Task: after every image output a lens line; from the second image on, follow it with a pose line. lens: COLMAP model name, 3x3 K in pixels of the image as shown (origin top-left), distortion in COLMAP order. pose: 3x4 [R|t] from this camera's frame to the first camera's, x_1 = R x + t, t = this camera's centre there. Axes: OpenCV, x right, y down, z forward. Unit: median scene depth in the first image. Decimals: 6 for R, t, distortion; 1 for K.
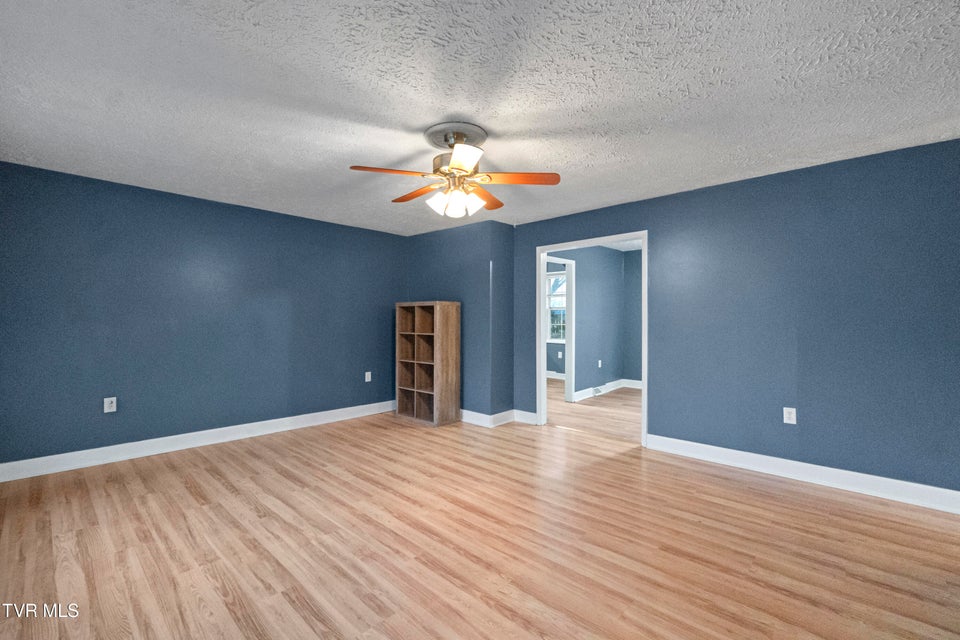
lens RADIAL K [[420.5, 0, 483.1], [0, 420.5, 319.6], [0, 0, 1]] dist [0.001446, 0.000342]
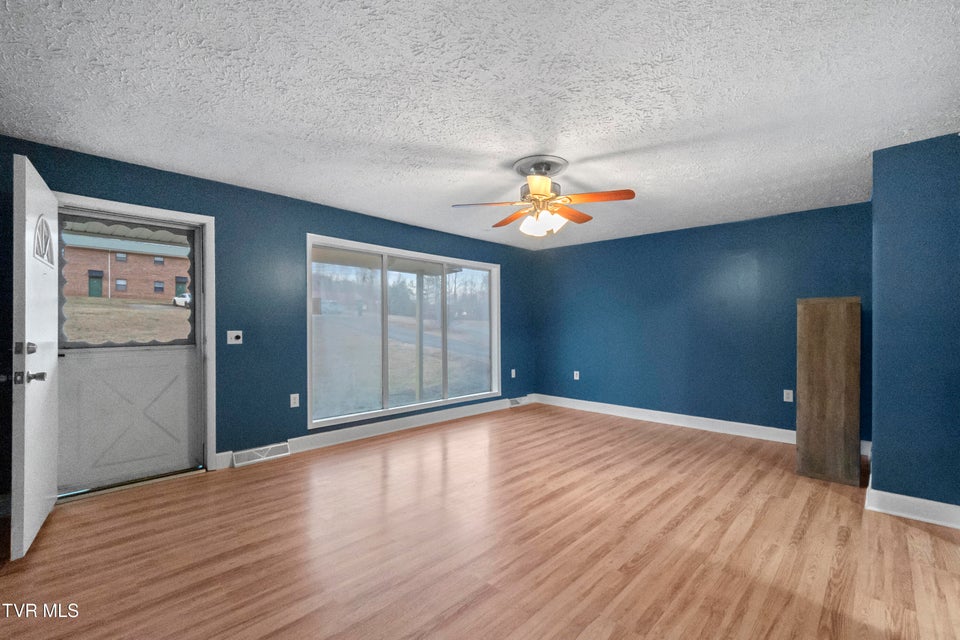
lens RADIAL K [[416.1, 0, 478.8], [0, 416.1, 330.1], [0, 0, 1]] dist [-0.002490, -0.000127]
pose [[-0.016797, 0.006298, -0.999839, 1.100070], [-0.001031, 0.999980, 0.006316, 0.009450], [0.999858, 0.001137, -0.016790, 0.853278]]
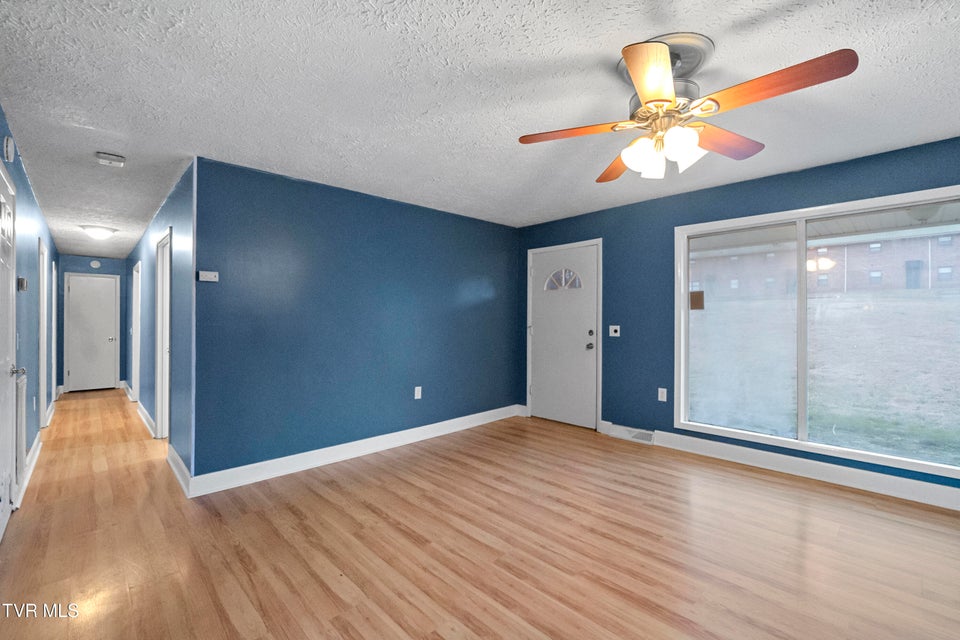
lens RADIAL K [[420.5, 0, 483.1], [0, 420.5, 319.6], [0, 0, 1]] dist [0.001446, 0.000342]
pose [[-0.998533, -0.001161, 0.054131, 0.202593], [-0.001261, 0.999998, -0.001813, 0.000996], [-0.054129, -0.001879, -0.998532, 1.736491]]
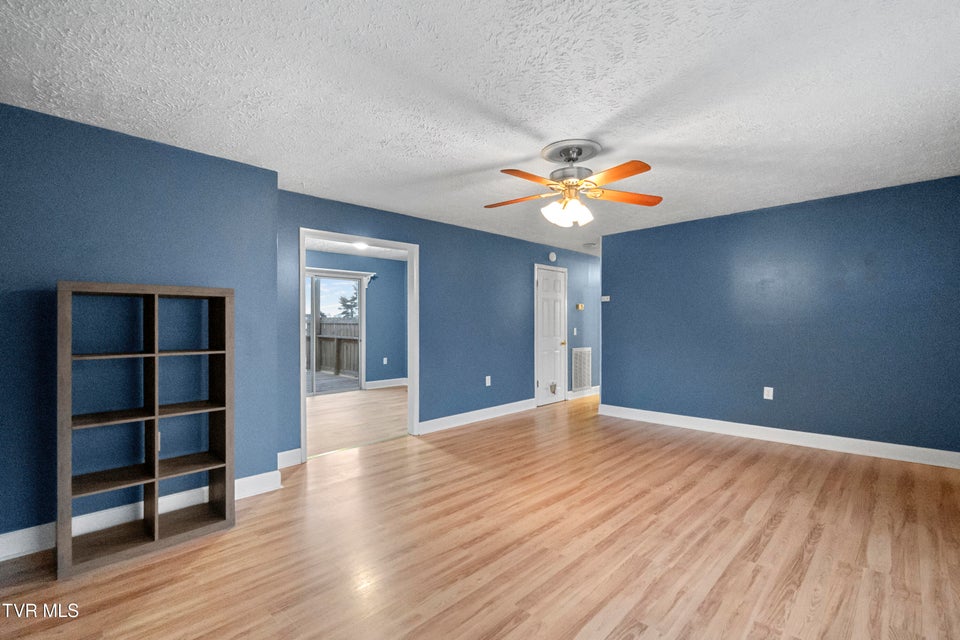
lens RADIAL K [[420.5, 0, 483.1], [0, 420.5, 319.6], [0, 0, 1]] dist [0.001446, 0.000342]
pose [[0.029550, 0.009325, 0.999520, -1.167998], [0.003326, 0.999950, -0.009427, -0.002153], [-0.999558, 0.003603, 0.029517, 1.204164]]
